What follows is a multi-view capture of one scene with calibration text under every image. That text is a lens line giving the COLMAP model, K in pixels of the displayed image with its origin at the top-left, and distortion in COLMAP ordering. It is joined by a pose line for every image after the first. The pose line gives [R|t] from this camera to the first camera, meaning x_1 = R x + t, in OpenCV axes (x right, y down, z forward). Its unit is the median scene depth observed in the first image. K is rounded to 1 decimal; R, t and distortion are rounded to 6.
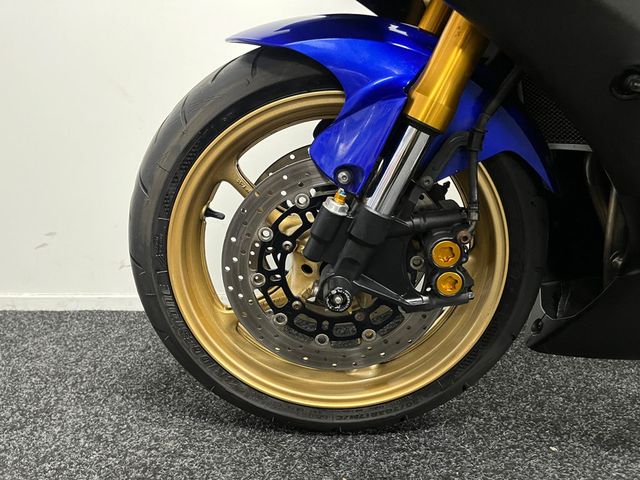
lens RADIAL K [[480.2, 0, 320.0], [0, 480.2, 240.0], [0, 0, 1]] dist [0.090137, -0.128917]
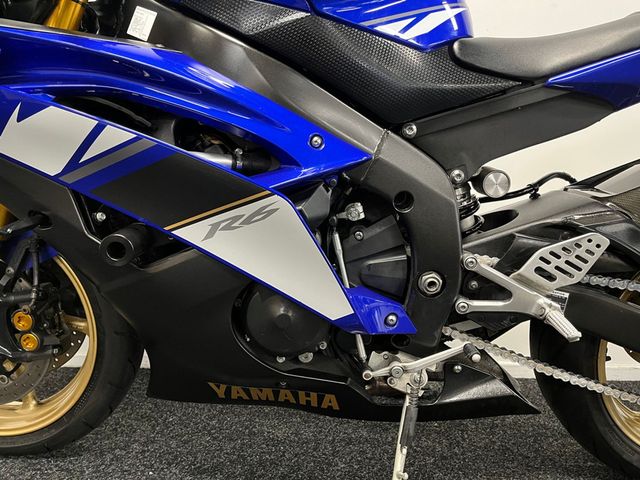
lens RADIAL K [[480.2, 0, 320.0], [0, 480.2, 240.0], [0, 0, 1]] dist [0.090137, -0.128917]
pose [[0.999506, 0.018819, -0.025169, 1.094296], [-0.021843, 0.991811, -0.125829, -0.043248], [0.022595, 0.126316, 0.991733, -0.425762]]
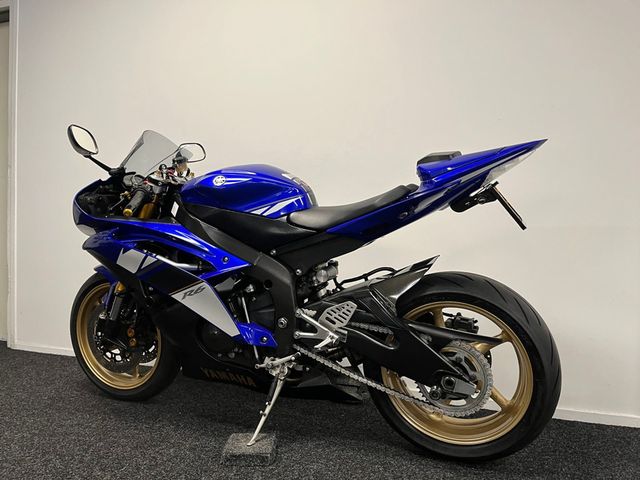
lens RADIAL K [[480.2, 0, 320.0], [0, 480.2, 240.0], [0, 0, 1]] dist [0.090137, -0.128917]
pose [[0.930067, 0.005515, -0.367349, 2.485264], [-0.093446, 0.970555, -0.222017, 0.029464], [0.355308, 0.240818, 0.903196, -1.574038]]
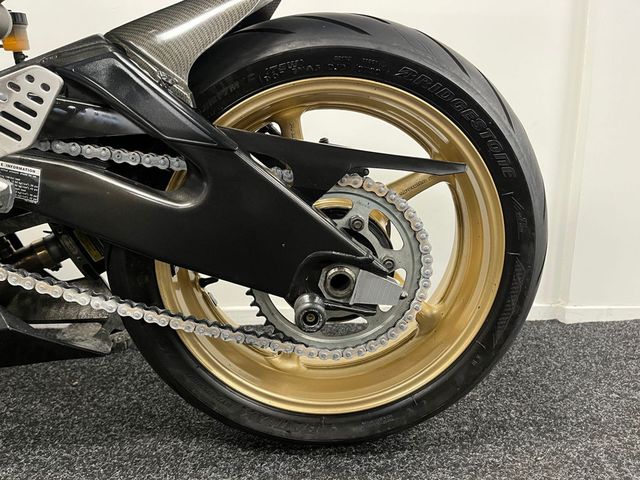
lens RADIAL K [[480.2, 0, 320.0], [0, 480.2, 240.0], [0, 0, 1]] dist [0.090137, -0.128917]
pose [[0.997236, -0.003397, 0.074220, 2.113200], [0.009080, 0.997038, -0.076369, 0.108172], [-0.073741, 0.076832, 0.994313, -0.004051]]
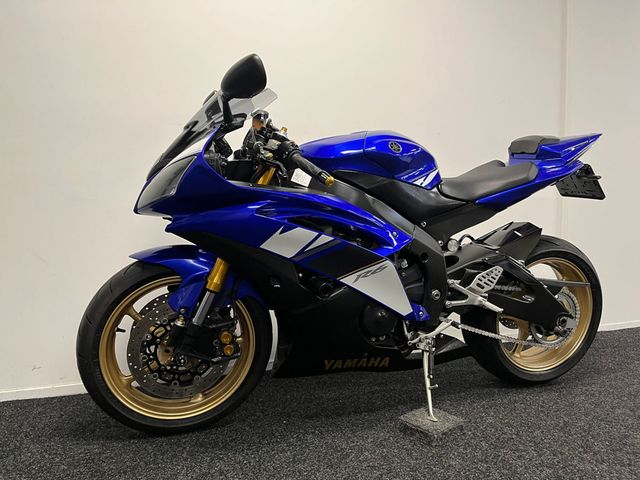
lens RADIAL K [[480.2, 0, 320.0], [0, 480.2, 240.0], [0, 0, 1]] dist [0.090137, -0.128917]
pose [[0.948181, -0.033543, 0.315955, -0.051022], [0.090764, 0.981570, -0.168176, -0.003370], [-0.304491, 0.188139, 0.933750, -1.481141]]
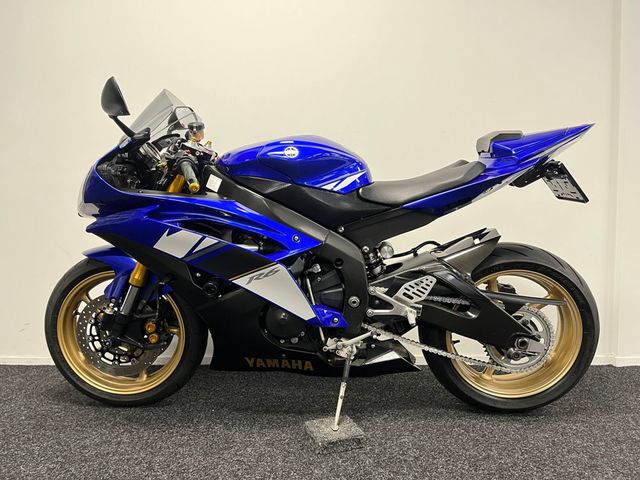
lens RADIAL K [[480.2, 0, 320.0], [0, 480.2, 240.0], [0, 0, 1]] dist [0.090137, -0.128917]
pose [[0.999623, -0.008869, -0.025969, 1.235463], [0.003852, 0.982315, -0.187195, 0.057890], [0.027170, 0.187024, 0.981979, -1.727025]]
